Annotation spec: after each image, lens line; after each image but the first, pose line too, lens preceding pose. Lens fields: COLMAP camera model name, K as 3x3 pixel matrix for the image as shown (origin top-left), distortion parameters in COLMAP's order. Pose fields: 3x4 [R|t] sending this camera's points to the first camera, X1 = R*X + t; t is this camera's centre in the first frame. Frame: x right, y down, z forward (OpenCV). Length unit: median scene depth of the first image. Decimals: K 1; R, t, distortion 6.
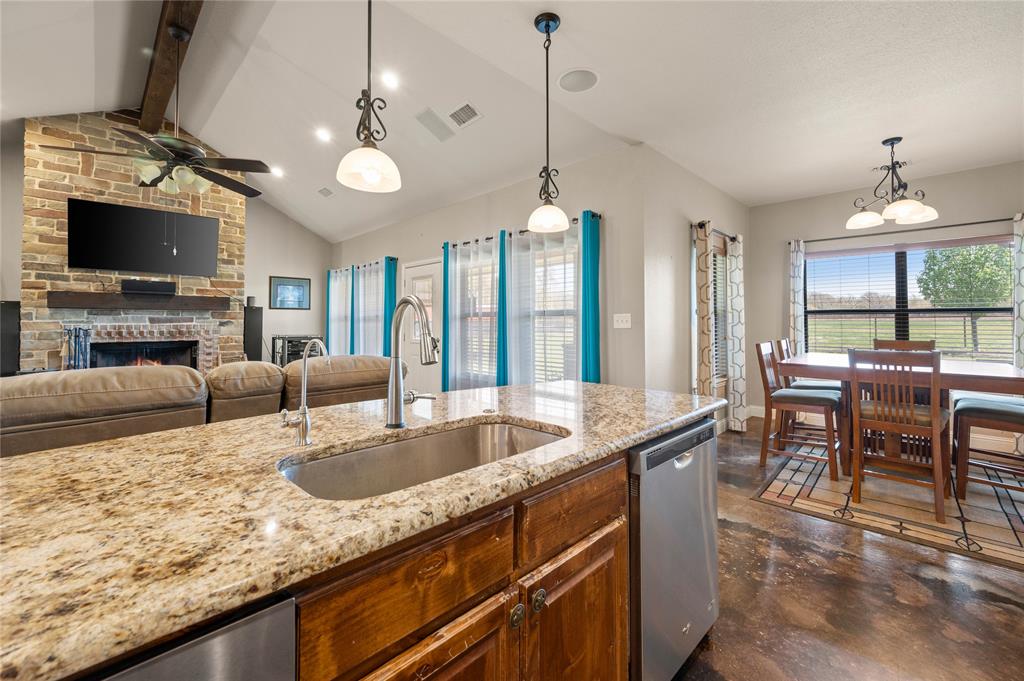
lens RADIAL K [[407.1, 0, 513.3], [0, 407.1, 314.4], [0, 0, 1]] dist [-0.000013, -0.000062]
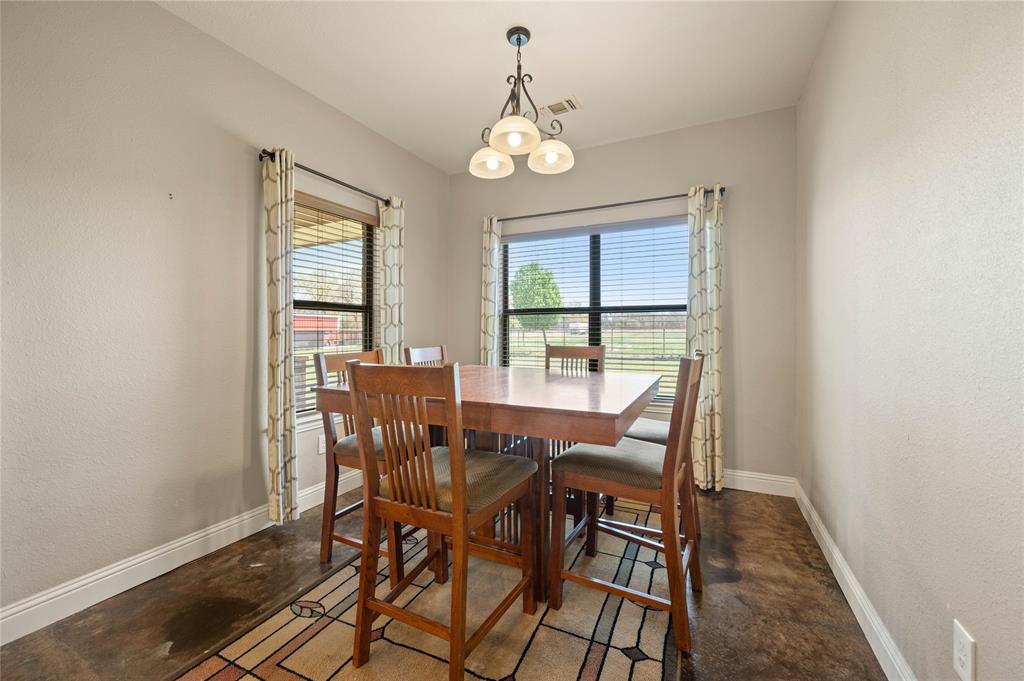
lens RADIAL K [[407.1, 0, 508.9], [0, 407.1, 344.5], [0, 0, 1]] dist [-0.000013, -0.000062]
pose [[0.943043, -0.019595, 0.332092, 0.634006], [0.002349, 0.998631, 0.052255, 0.024219], [-0.332662, -0.048499, 0.941798, 0.346137]]
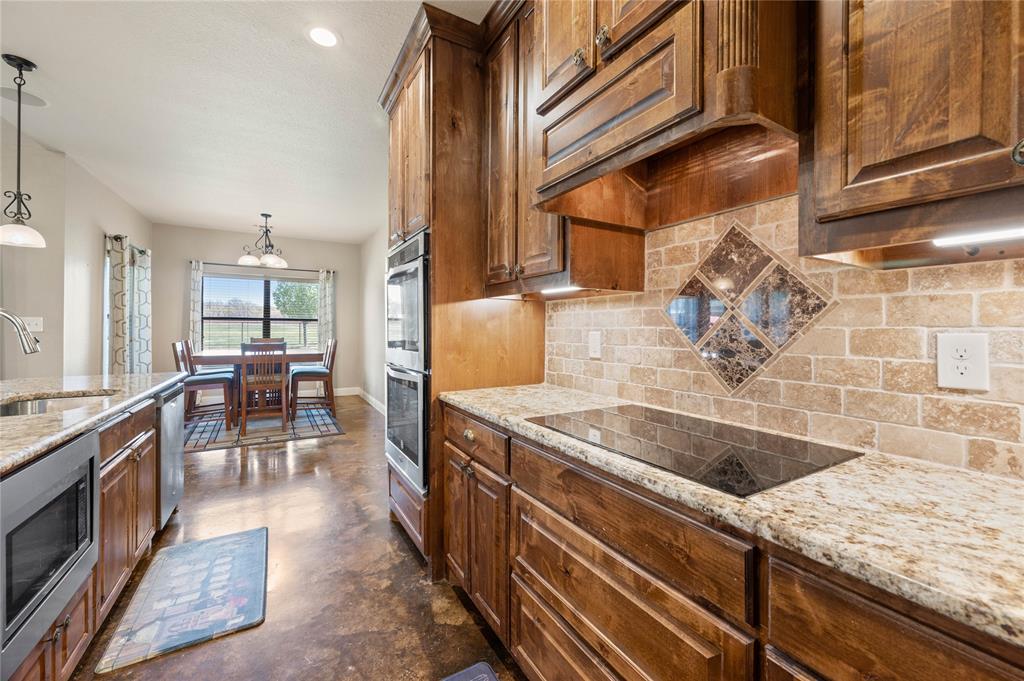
lens RADIAL K [[407.1, 0, 515.4], [0, 407.1, 322.2], [0, 0, 1]] dist [-0.000013, -0.000062]
pose [[0.246942, 0.011978, 0.968956, -0.363247], [-0.021342, 0.999748, -0.006920, -0.007538], [-0.968795, -0.018971, 0.247136, -0.344998]]
